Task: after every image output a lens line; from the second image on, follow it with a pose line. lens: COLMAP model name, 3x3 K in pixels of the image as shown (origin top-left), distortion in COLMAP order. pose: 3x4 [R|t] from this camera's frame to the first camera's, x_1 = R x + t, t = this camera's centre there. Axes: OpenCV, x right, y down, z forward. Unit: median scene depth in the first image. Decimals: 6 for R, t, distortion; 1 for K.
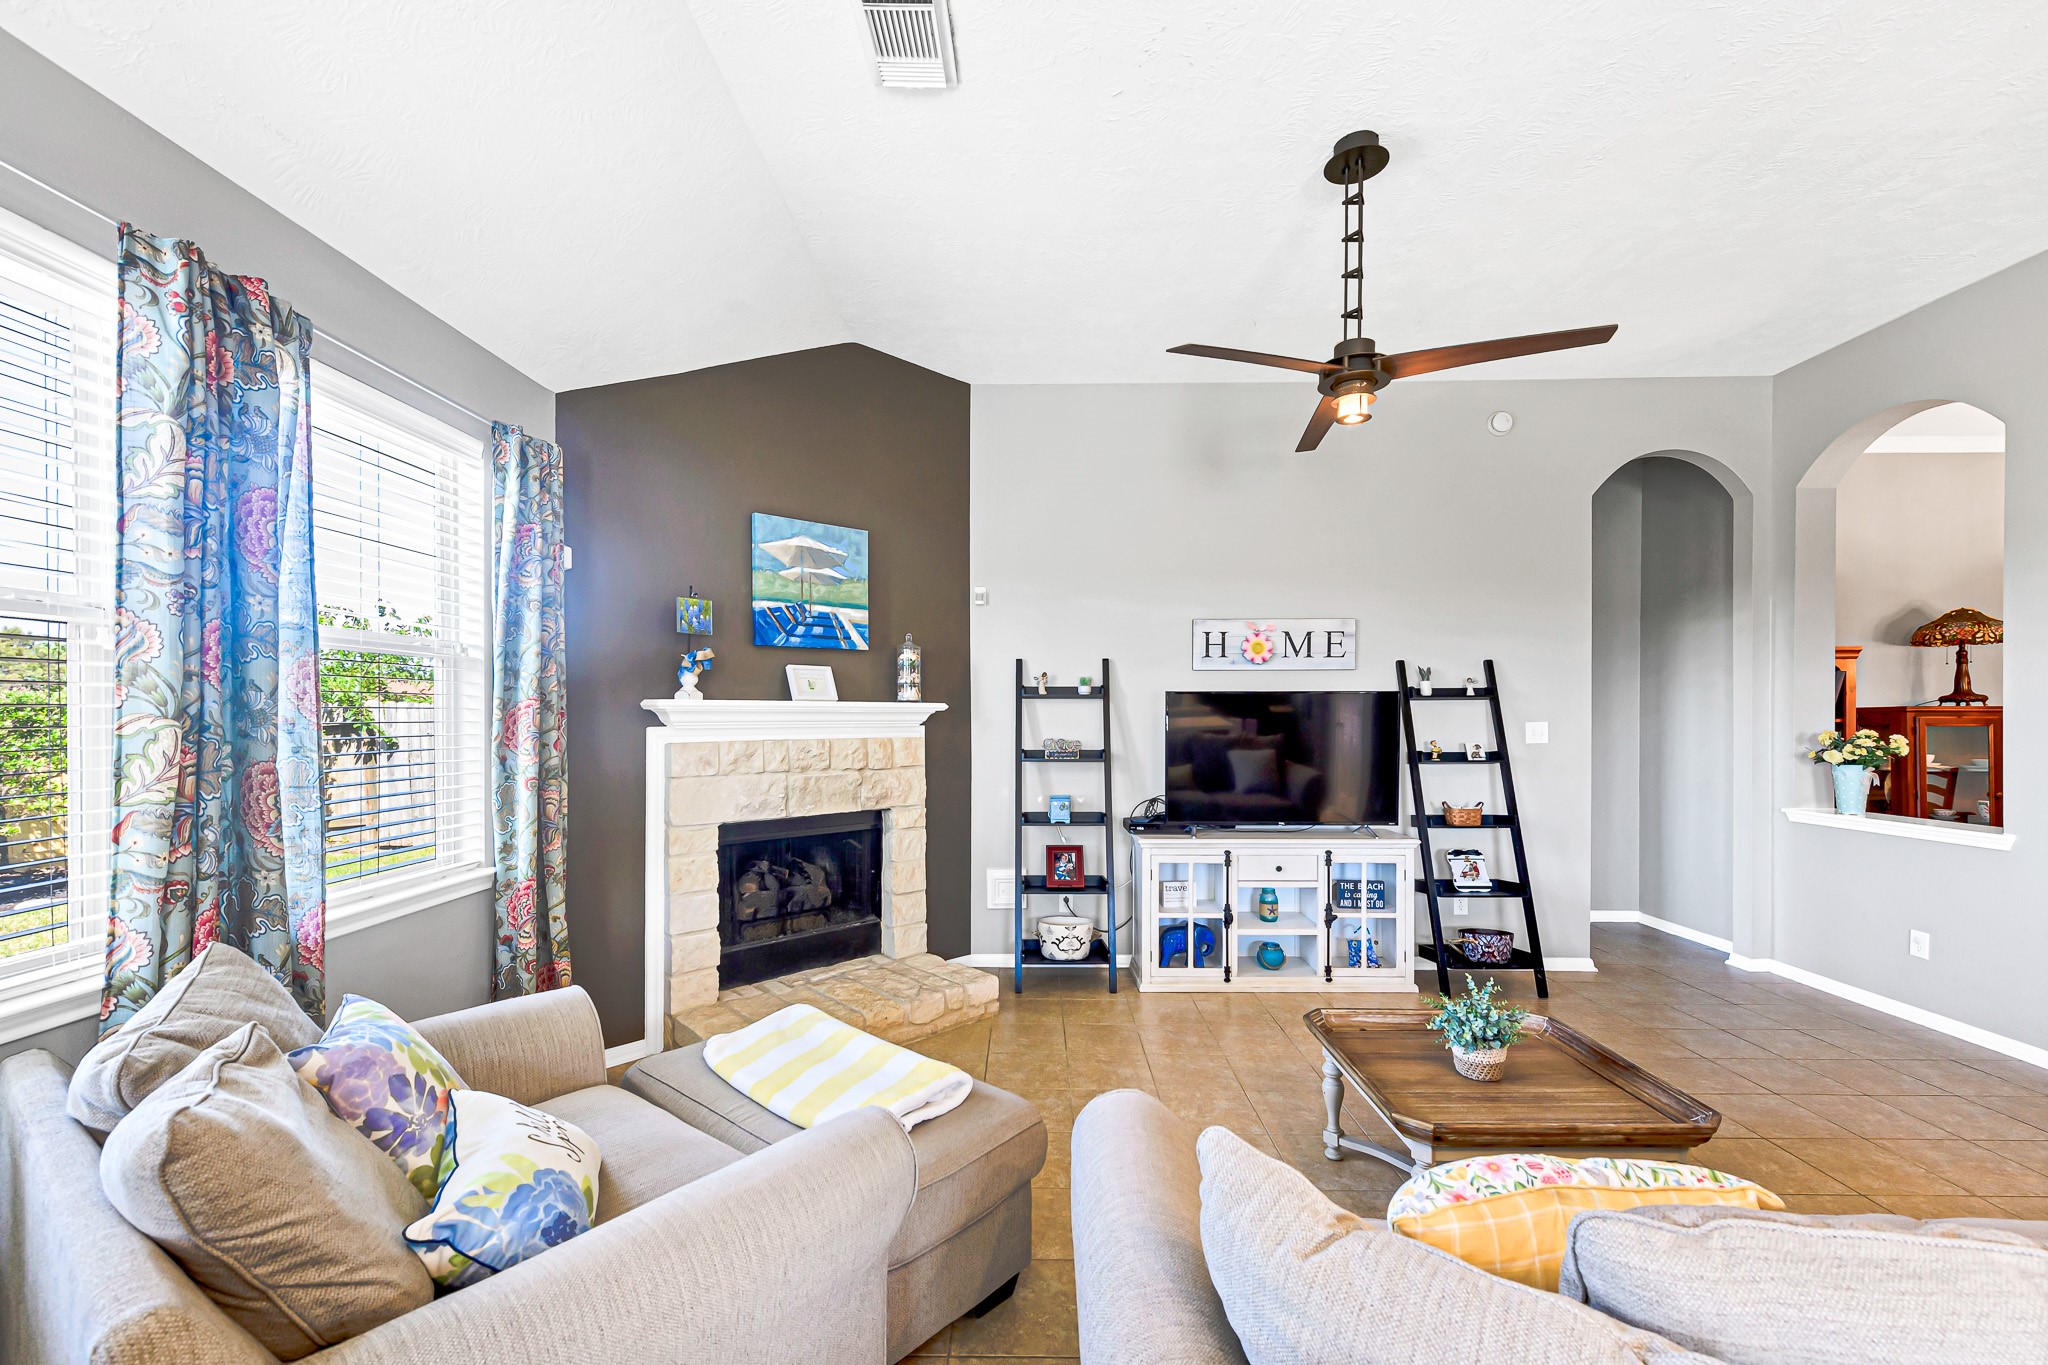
lens RADIAL K [[833.4, 0, 1016.3], [0, 833.4, 716.1], [0, 0, 1]] dist [0.008761, -0.000175]
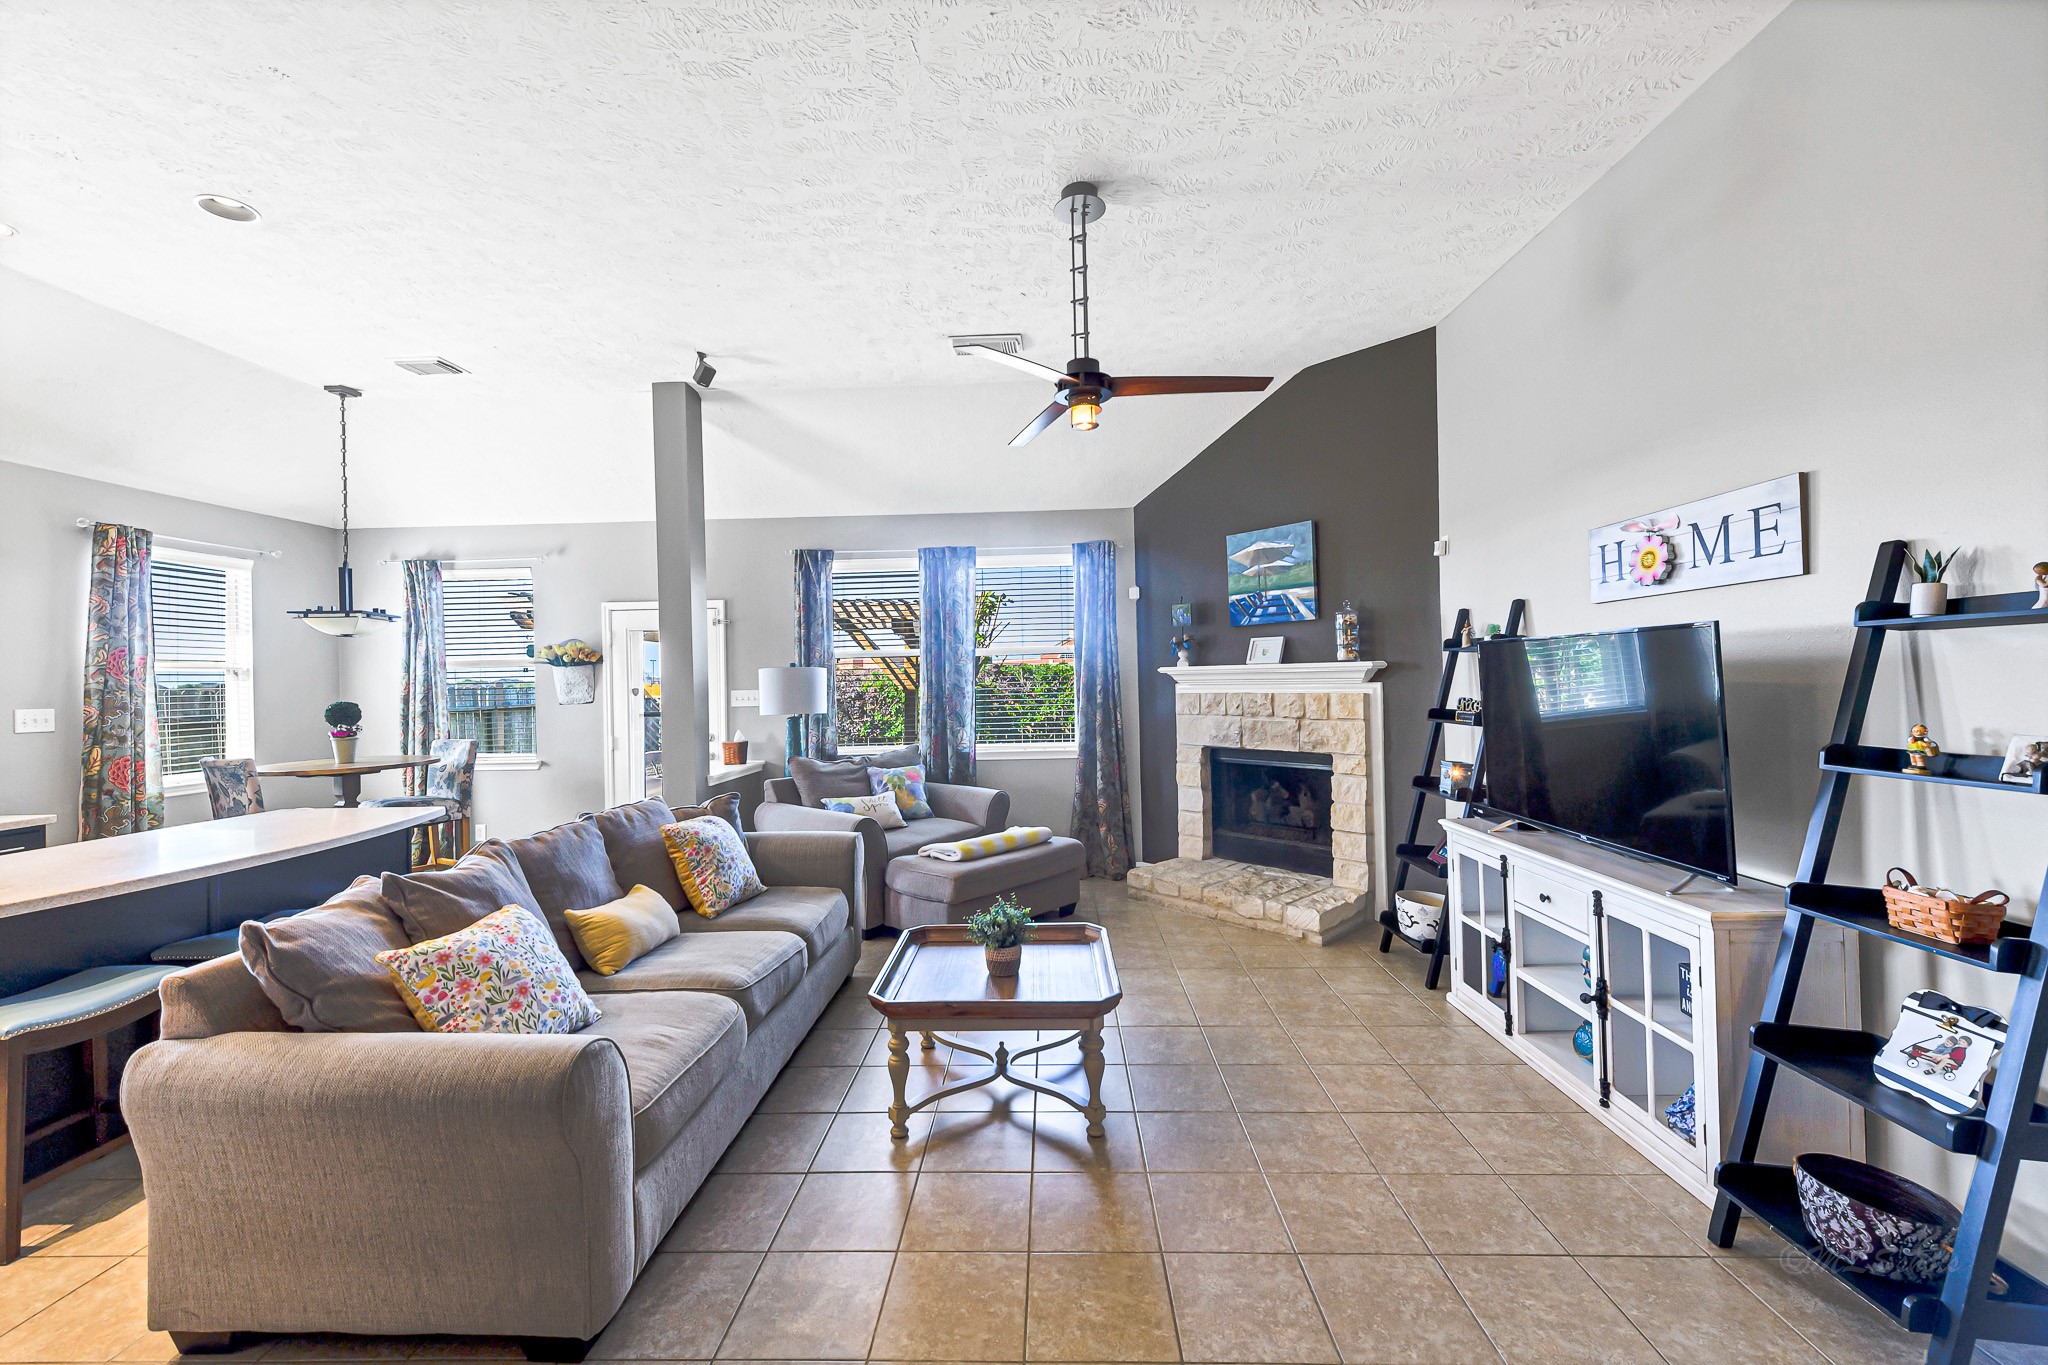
lens RADIAL K [[820.0, 0, 1025.4], [0, 820.0, 676.4], [0, 0, 1]] dist [0.009471, -0.000477]
pose [[-0.018868, -0.001368, -0.999821, 1.075103], [0.018398, 0.999829, -0.001716, -0.003289], [0.999653, -0.018427, -0.018840, 0.646253]]
